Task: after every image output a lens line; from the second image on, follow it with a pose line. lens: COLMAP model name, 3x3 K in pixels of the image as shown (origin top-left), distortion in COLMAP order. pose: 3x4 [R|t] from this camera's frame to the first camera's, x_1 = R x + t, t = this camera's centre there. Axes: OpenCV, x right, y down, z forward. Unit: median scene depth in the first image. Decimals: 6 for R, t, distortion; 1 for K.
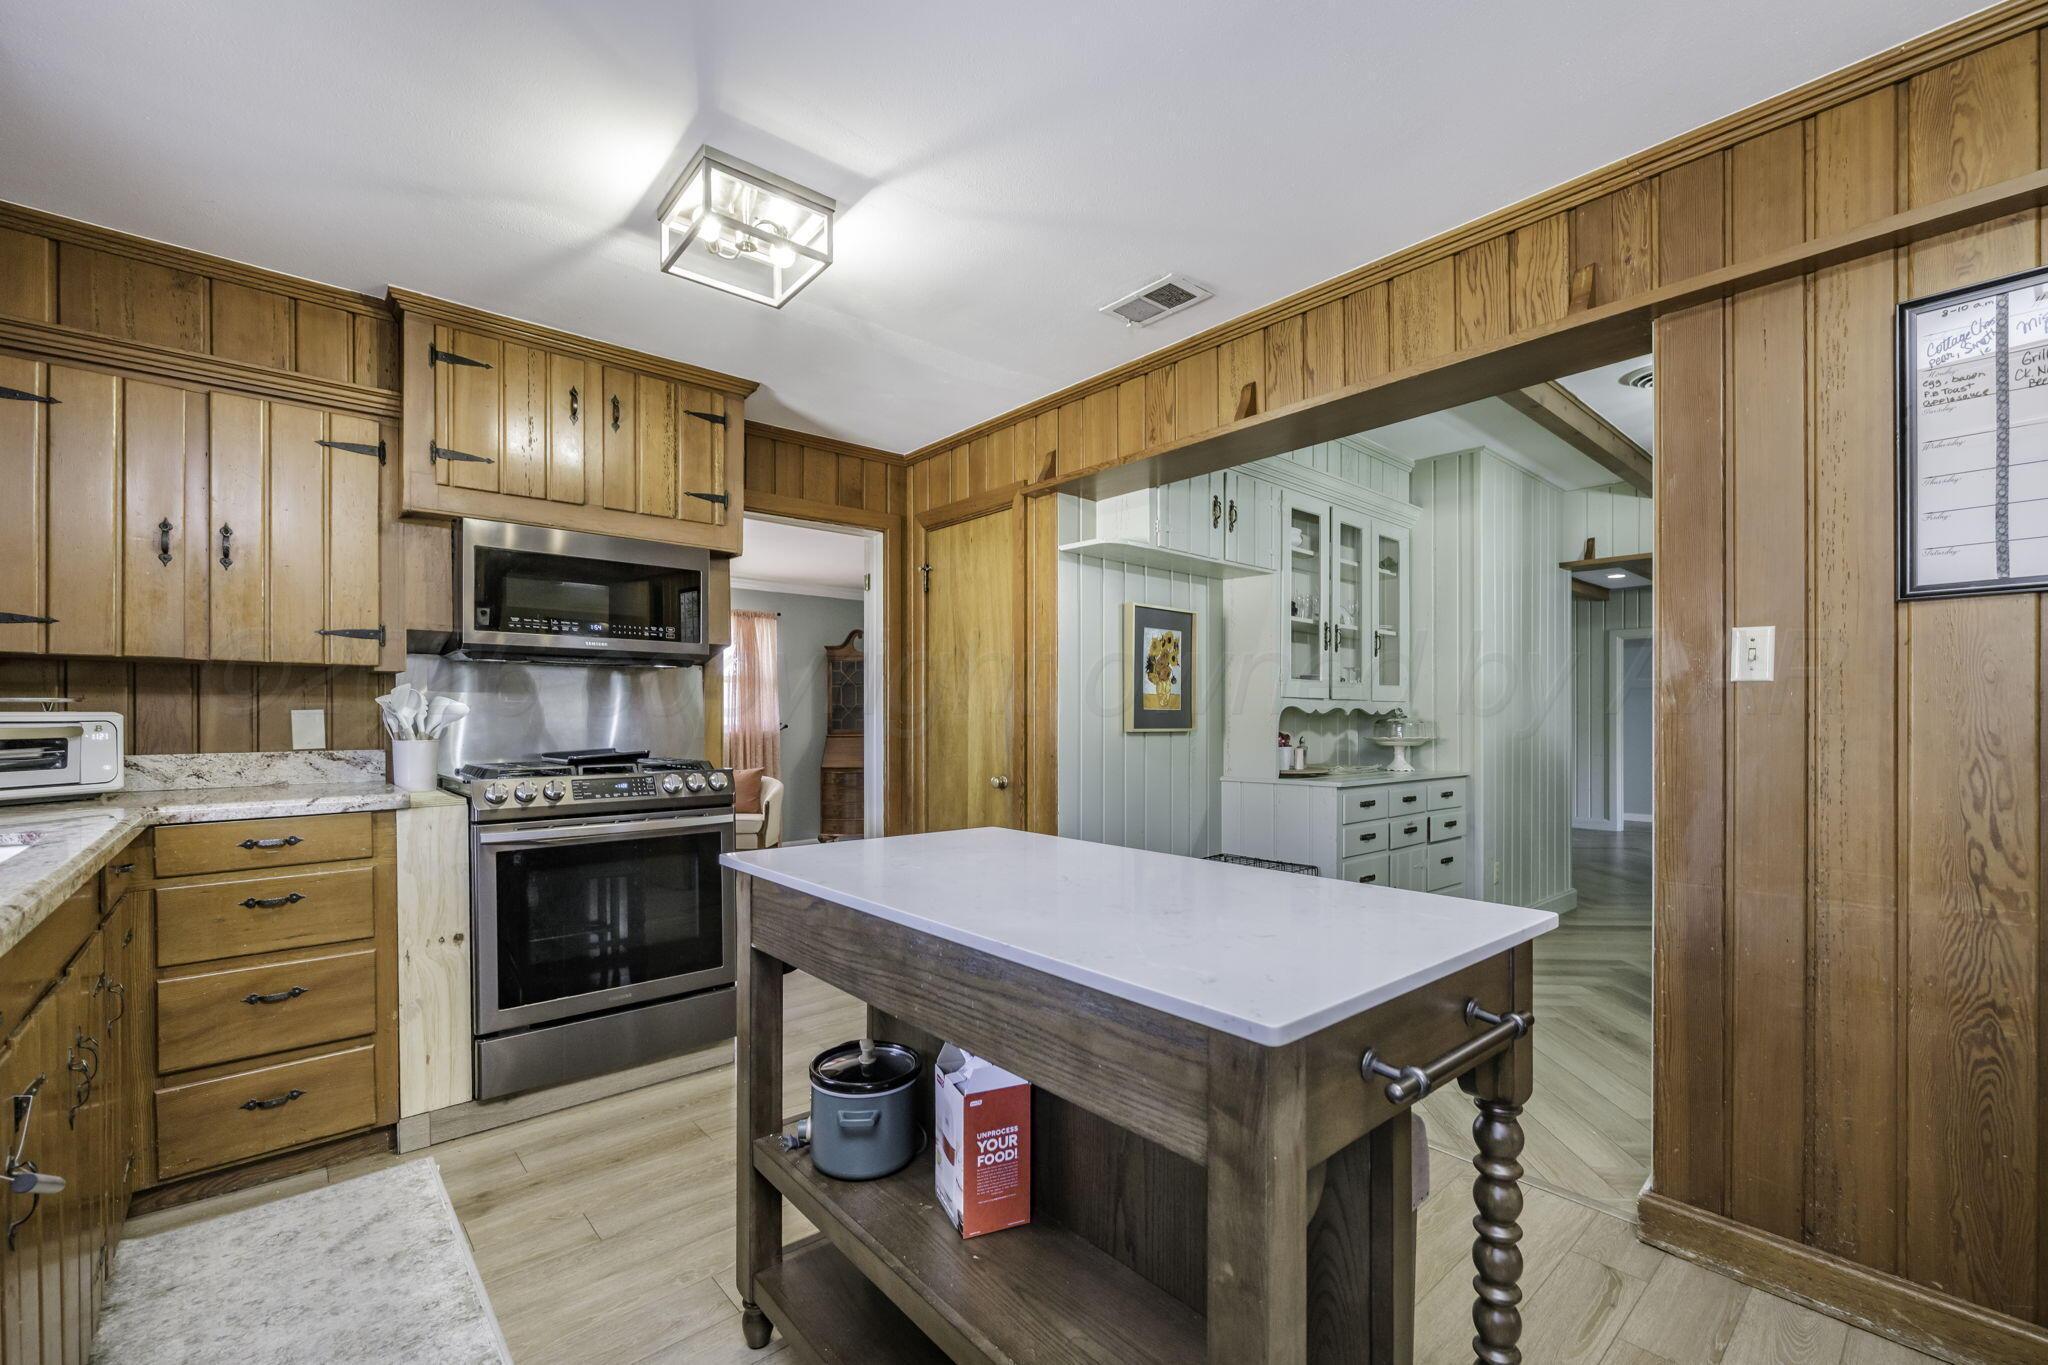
lens RADIAL K [[858.9, 0, 1024.7], [0, 858.9, 721.7], [0, 0, 1]] dist [-0.000171, 0.000033]
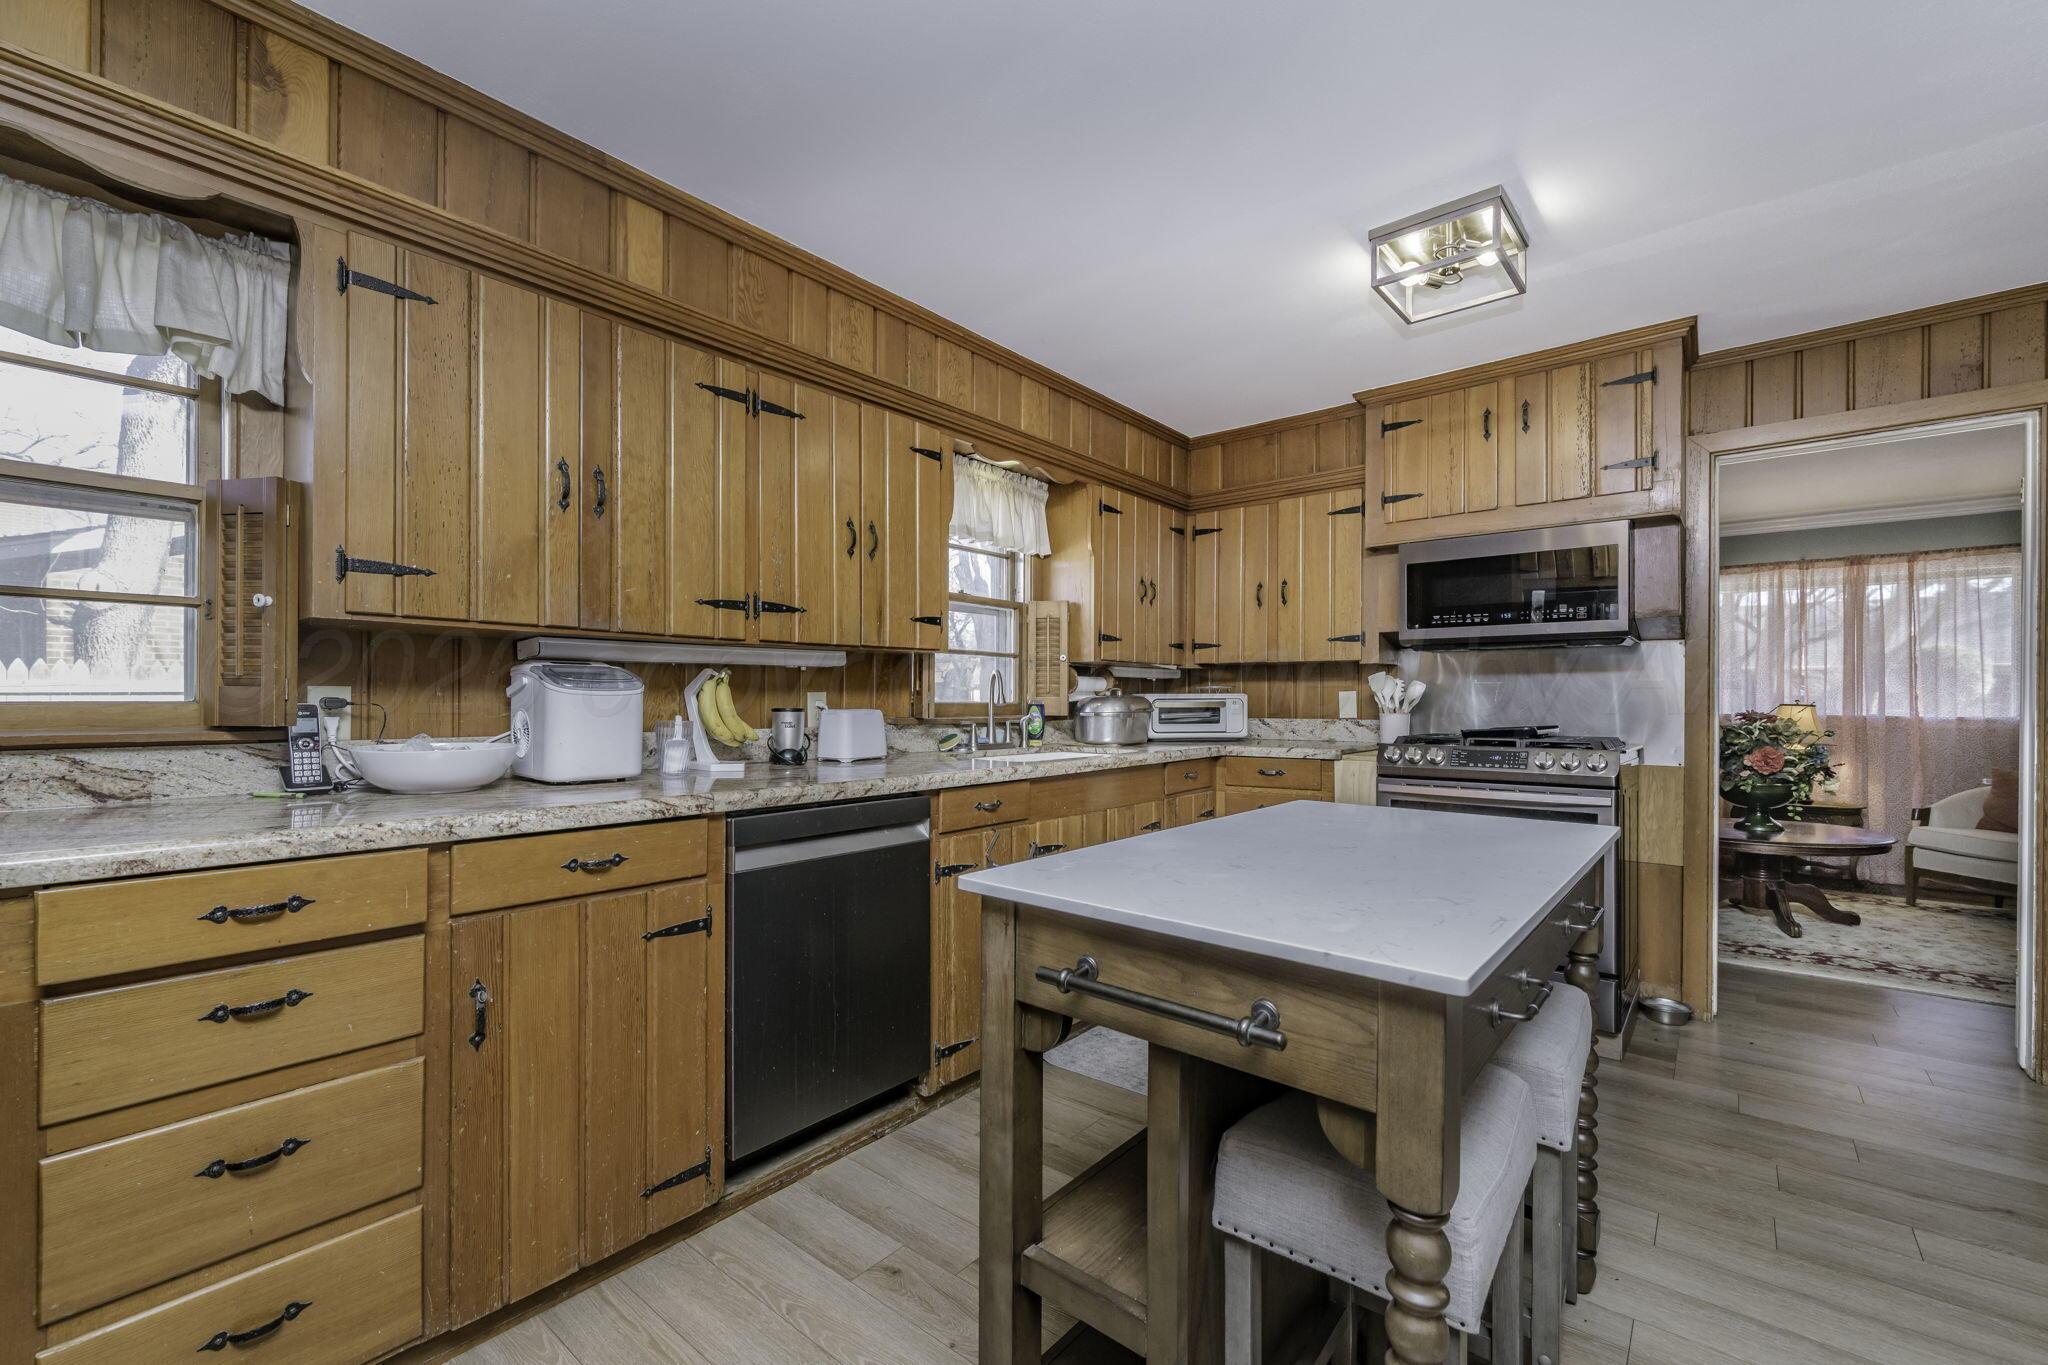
lens RADIAL K [[846.2, 0, 1026.7], [0, 846.2, 695.0], [0, 0, 1]] dist [0.000397, 0.000050]
pose [[0.161503, -0.001034, -0.986872, 0.528325], [-0.003731, 0.999992, -0.001658, -0.002967], [0.986865, 0.003950, 0.161498, 0.226767]]
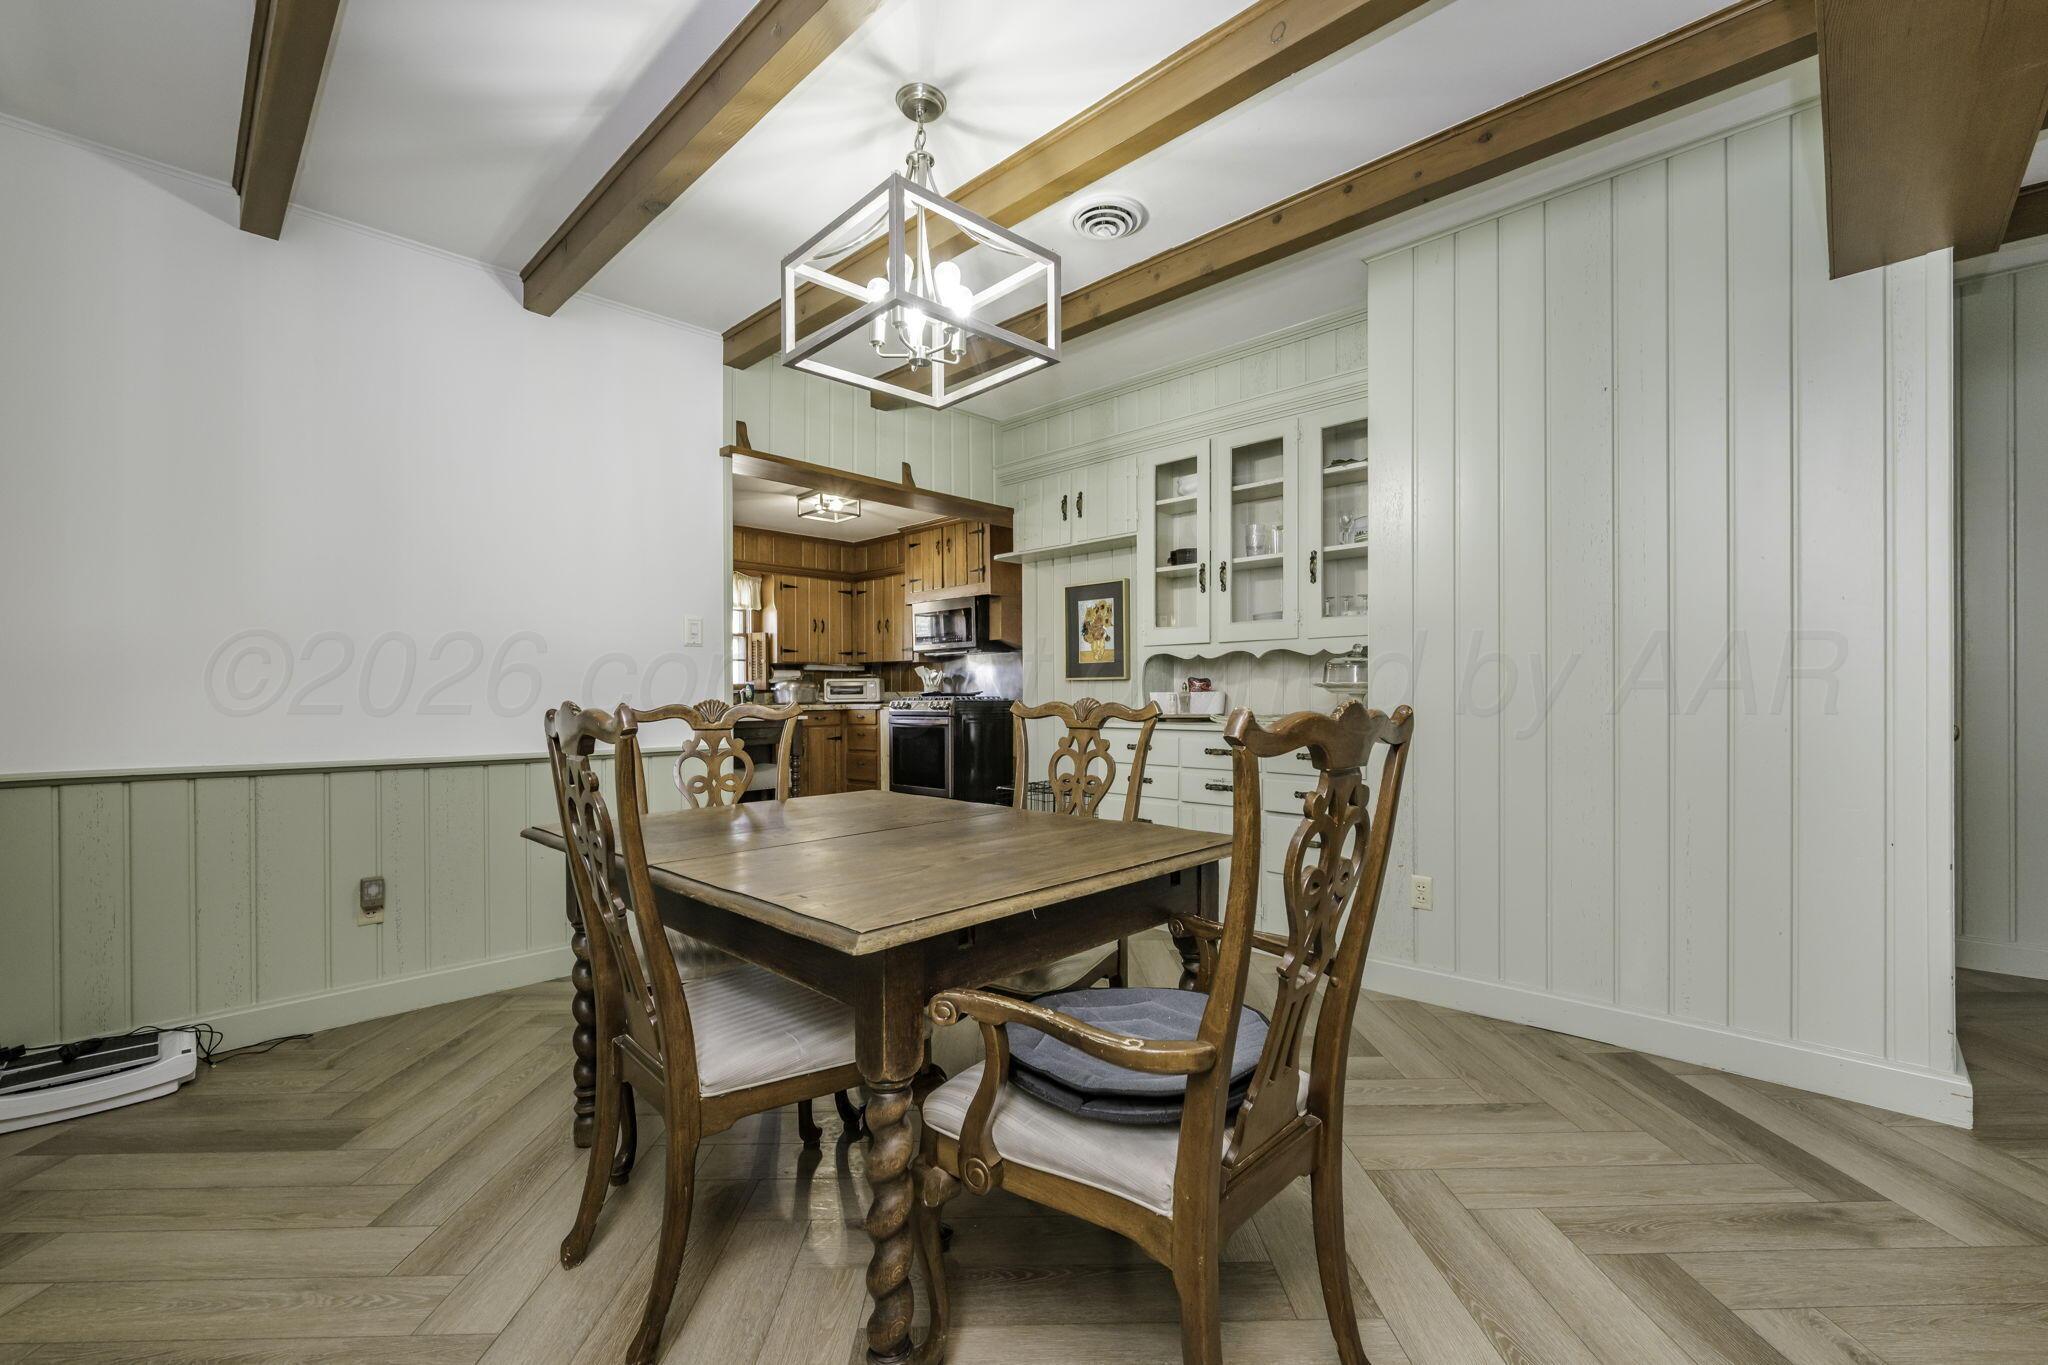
lens RADIAL K [[846.2, 0, 1026.7], [0, 846.2, 695.0], [0, 0, 1]] dist [0.000397, 0.000050]
pose [[0.085244, 0.000056, -0.996360, 2.002835], [0.004146, 0.999991, 0.000410, 0.047980], [0.996351, -0.004166, 0.085243, 1.119231]]
